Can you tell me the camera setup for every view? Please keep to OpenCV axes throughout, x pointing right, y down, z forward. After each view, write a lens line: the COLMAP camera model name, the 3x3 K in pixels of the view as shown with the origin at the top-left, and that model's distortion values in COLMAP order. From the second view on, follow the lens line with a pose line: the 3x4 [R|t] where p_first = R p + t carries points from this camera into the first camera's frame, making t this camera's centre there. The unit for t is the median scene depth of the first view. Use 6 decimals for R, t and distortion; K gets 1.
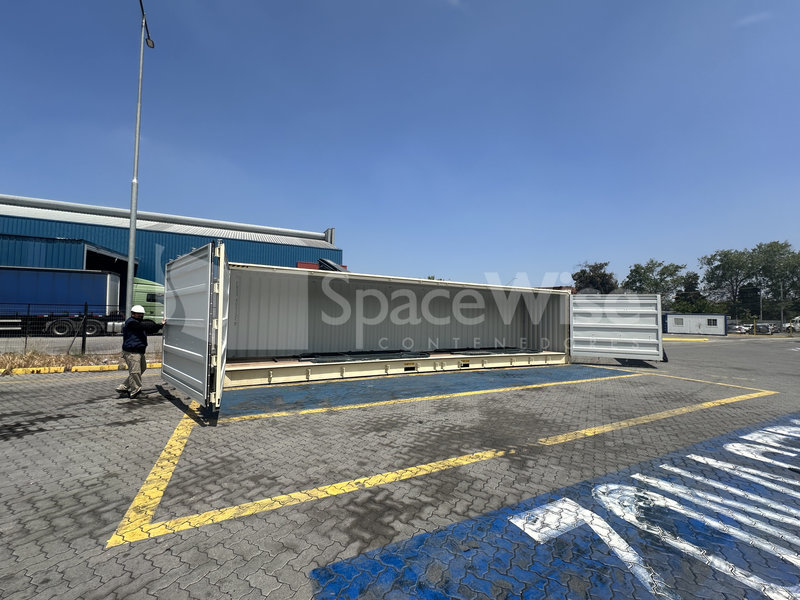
lens RADIAL K [[325.5, 0, 400.0], [0, 325.5, 300.0], [0, 0, 1]] dist [-0.002683, 0.000423]
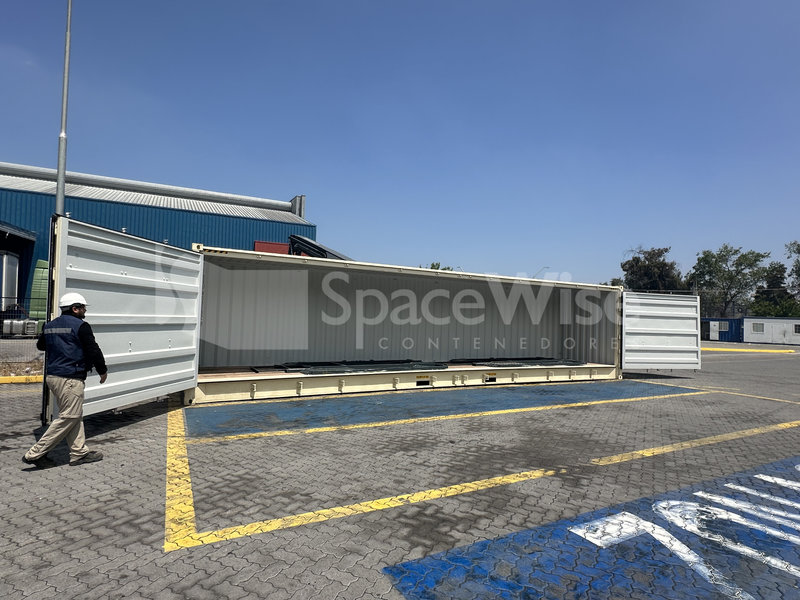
lens RADIAL K [[445.0, 0, 402.3], [0, 445.0, 298.9], [0, 0, 1]] dist [-0.002543, 0.000476]
pose [[0.999428, 0.012727, 0.031336, -0.055005], [-0.013062, 0.999860, 0.010501, -0.004459], [-0.031198, -0.010904, 0.999454, -0.078117]]
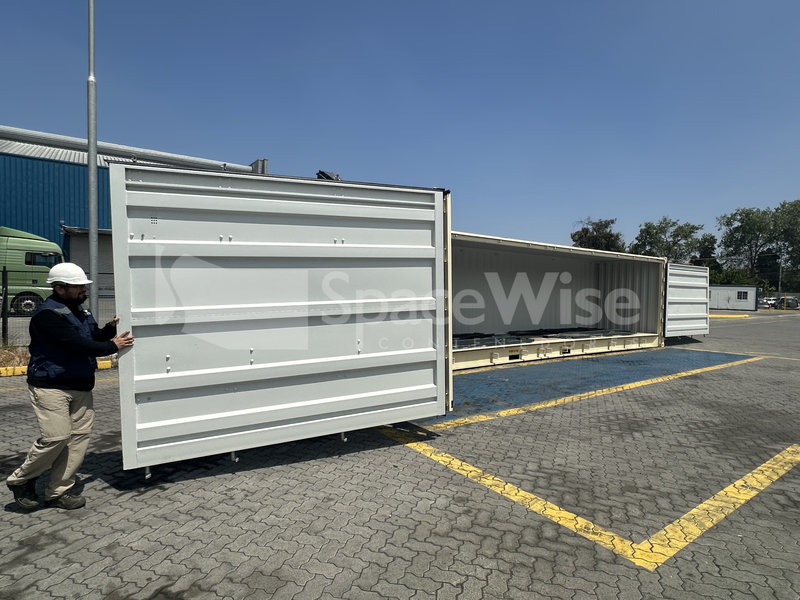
lens RADIAL K [[445.4, 0, 402.7], [0, 445.4, 299.6], [0, 0, 1]] dist [-0.004123, 0.001658]
pose [[0.987412, -0.001852, 0.158160, -0.388469], [-0.010707, 0.996855, 0.078521, -0.006740], [-0.157808, -0.079226, 0.984287, 0.002701]]
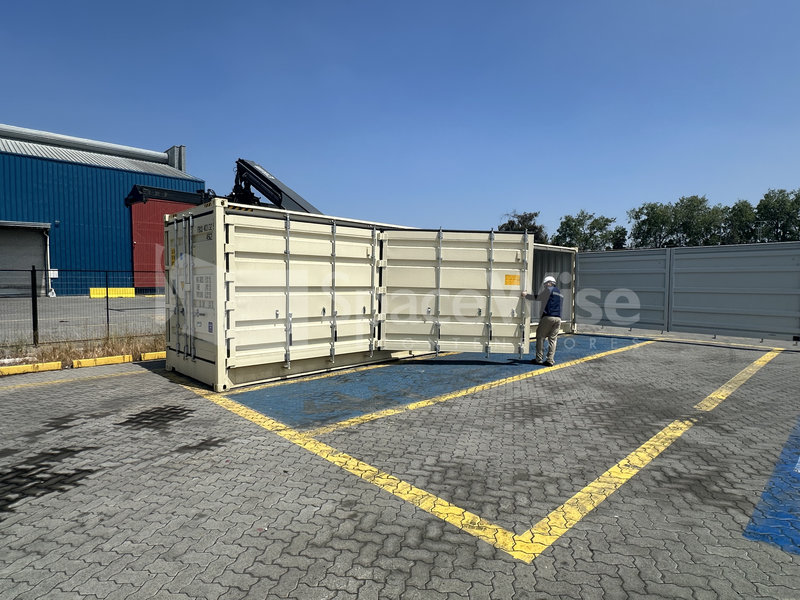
lens RADIAL K [[445.4, 0, 402.7], [0, 445.4, 299.6], [0, 0, 1]] dist [-0.004123, 0.001658]
pose [[0.954041, -0.026377, 0.298514, -0.344961], [-0.001957, 0.995549, 0.094222, -0.004553], [-0.299671, -0.090476, 0.949743, 0.015542]]
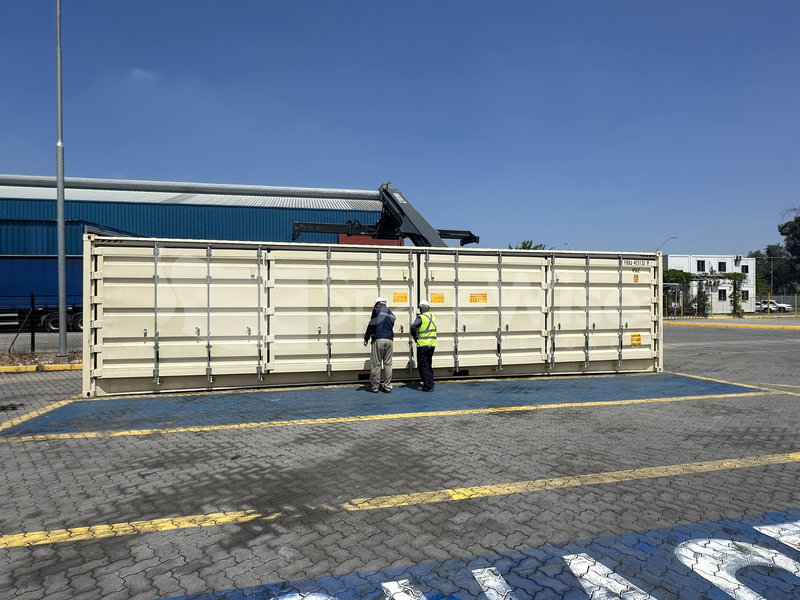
lens RADIAL K [[445.0, 0, 402.3], [0, 445.0, 298.9], [0, 0, 1]] dist [-0.002543, 0.000476]
pose [[0.971332, -0.022769, -0.236632, 0.319070], [0.033389, 0.998602, 0.040969, 0.009809], [0.235369, -0.047695, 0.970735, 0.101385]]
